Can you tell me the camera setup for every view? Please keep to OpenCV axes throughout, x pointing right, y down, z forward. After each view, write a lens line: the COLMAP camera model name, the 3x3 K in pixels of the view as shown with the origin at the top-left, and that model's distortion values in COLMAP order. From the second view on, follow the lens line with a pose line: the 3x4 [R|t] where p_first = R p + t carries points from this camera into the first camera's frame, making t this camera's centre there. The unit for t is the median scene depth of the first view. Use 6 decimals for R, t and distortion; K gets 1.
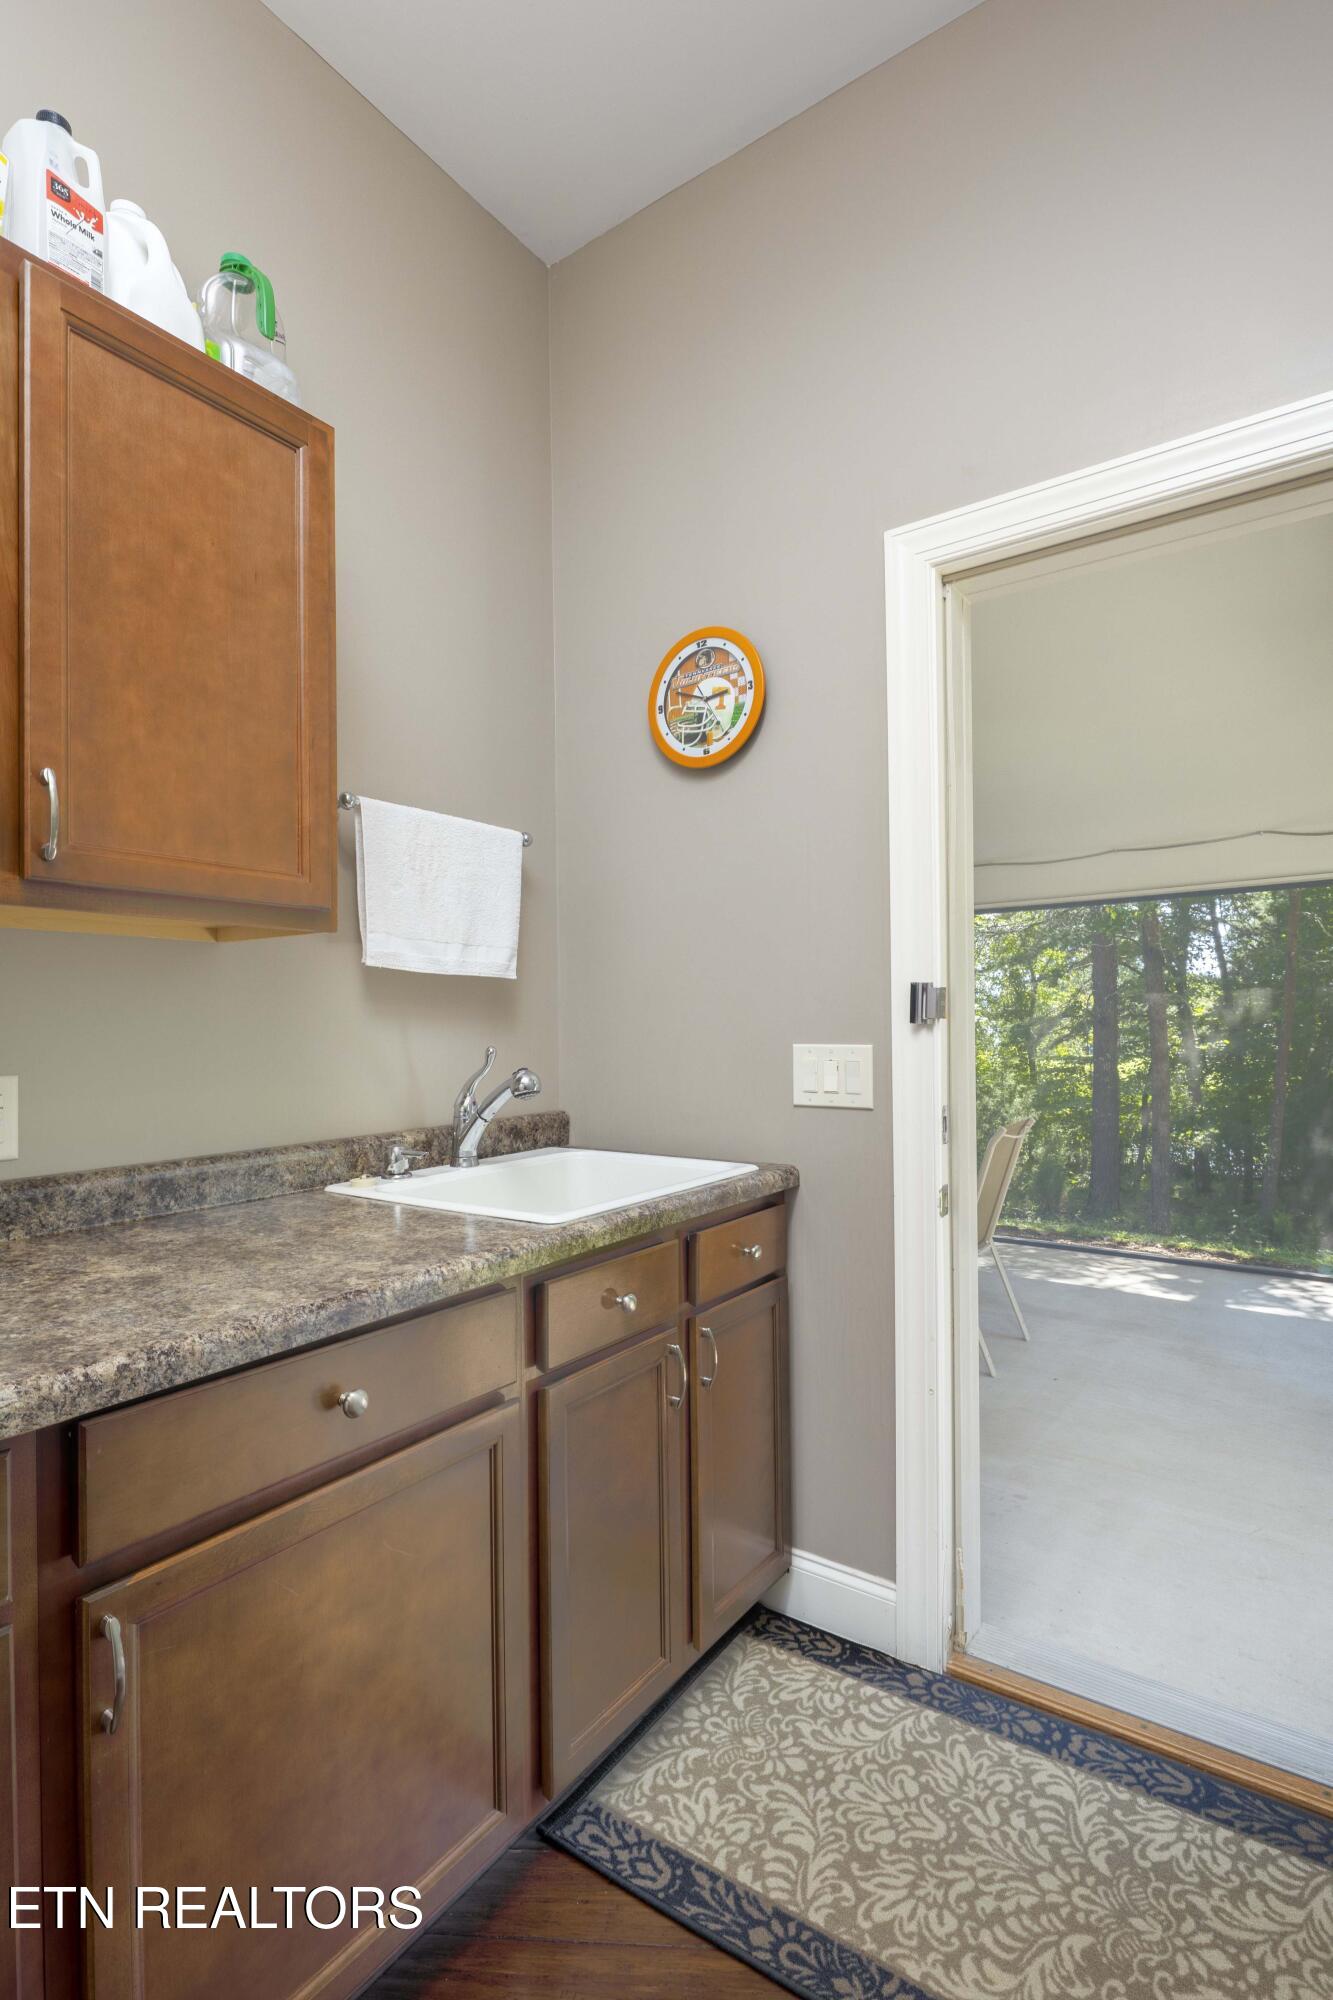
lens RADIAL K [[976.7, 0, 670.2], [0, 976.7, 1010.1], [0, 0, 1]] dist [0.016552, -0.001672]
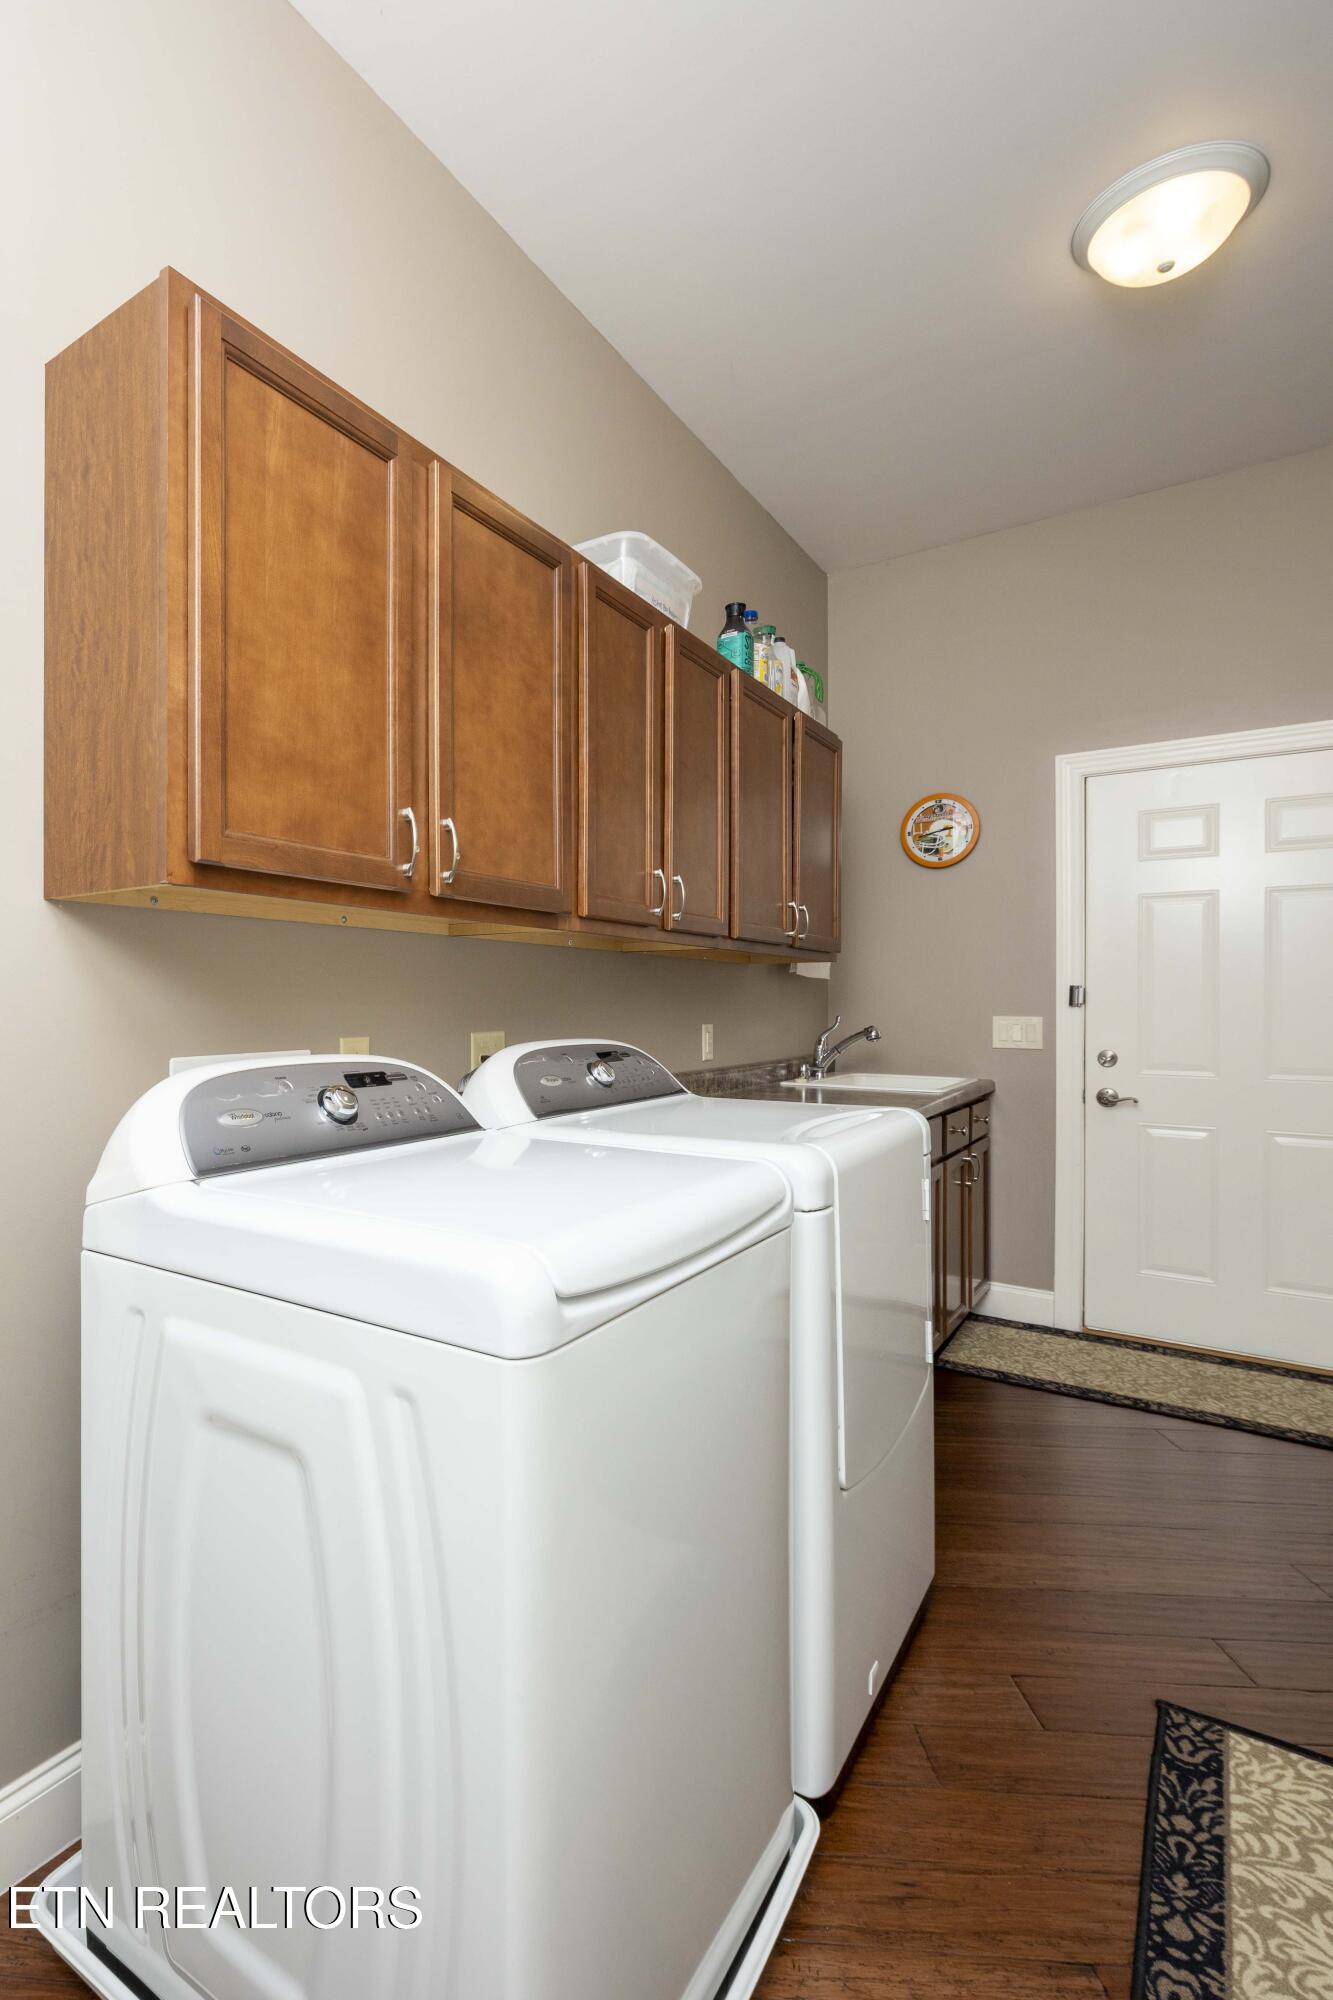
lens RADIAL K [[976.5, 0, 496.2], [0, 976.5, 994.2], [0, 0, 1]] dist [0.003236, -0.000210]
pose [[0.999487, 0.009877, -0.030463, -0.859672], [-0.009821, 0.999950, 0.001998, -0.002246], [0.030481, -0.001698, 0.999534, -1.019583]]
